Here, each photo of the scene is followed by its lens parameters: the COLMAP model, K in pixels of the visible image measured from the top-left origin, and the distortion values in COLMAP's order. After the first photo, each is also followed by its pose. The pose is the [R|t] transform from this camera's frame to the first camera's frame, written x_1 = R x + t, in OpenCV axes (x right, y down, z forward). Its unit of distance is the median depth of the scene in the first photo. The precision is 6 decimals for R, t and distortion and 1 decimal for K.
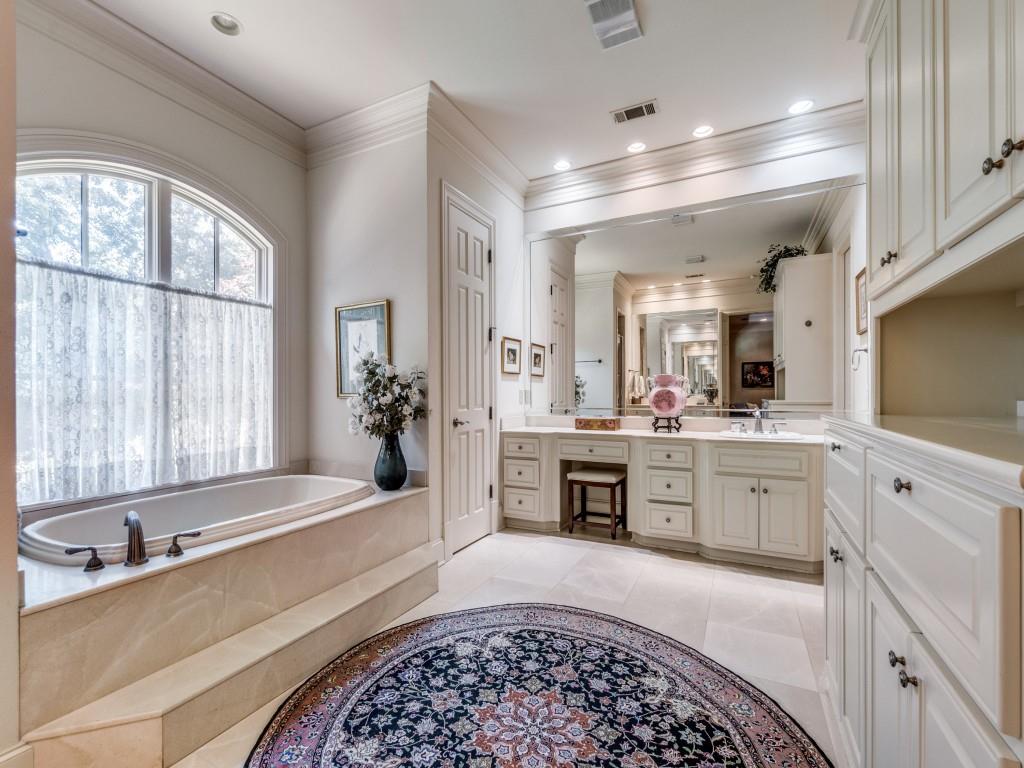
lens RADIAL K [[477.7, 0, 507.8], [0, 477.7, 390.7], [0, 0, 1]] dist [-0.002180, 0.000865]
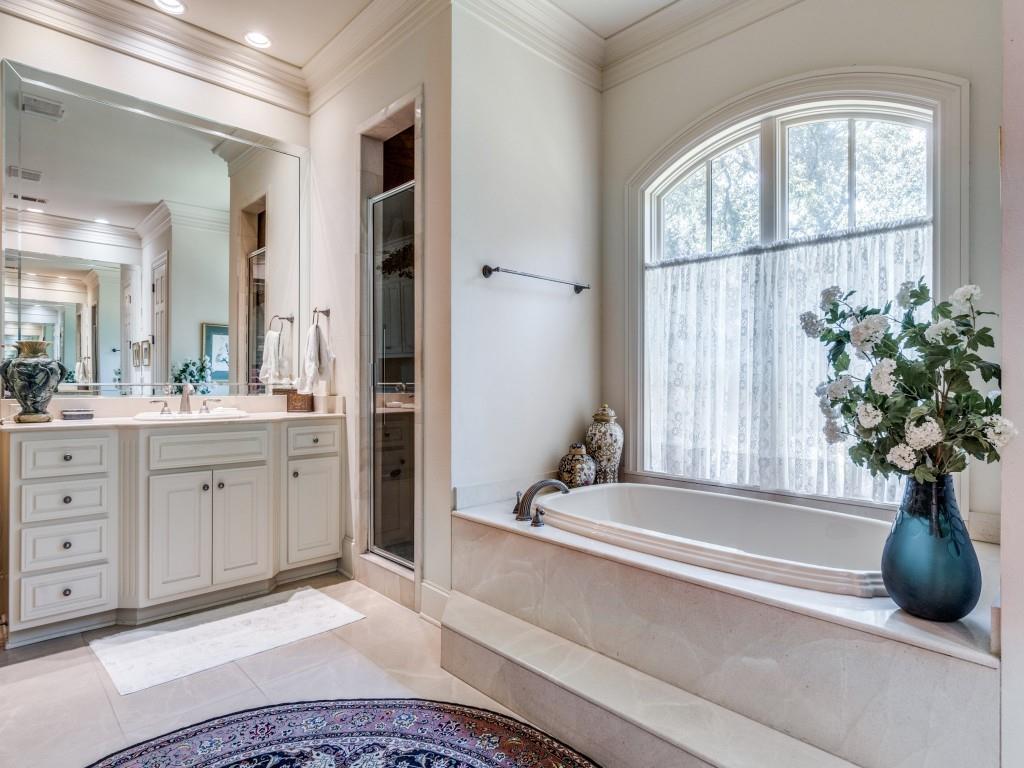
lens RADIAL K [[569.6, 0, 508.9], [0, 569.6, 380.9], [0, 0, 1]] dist [-0.000493, -0.000164]
pose [[-0.350516, 0.002943, -0.936552, 0.379930], [0.003873, 0.999991, 0.001692, 0.009073], [0.936549, -0.003034, -0.350524, 0.983113]]
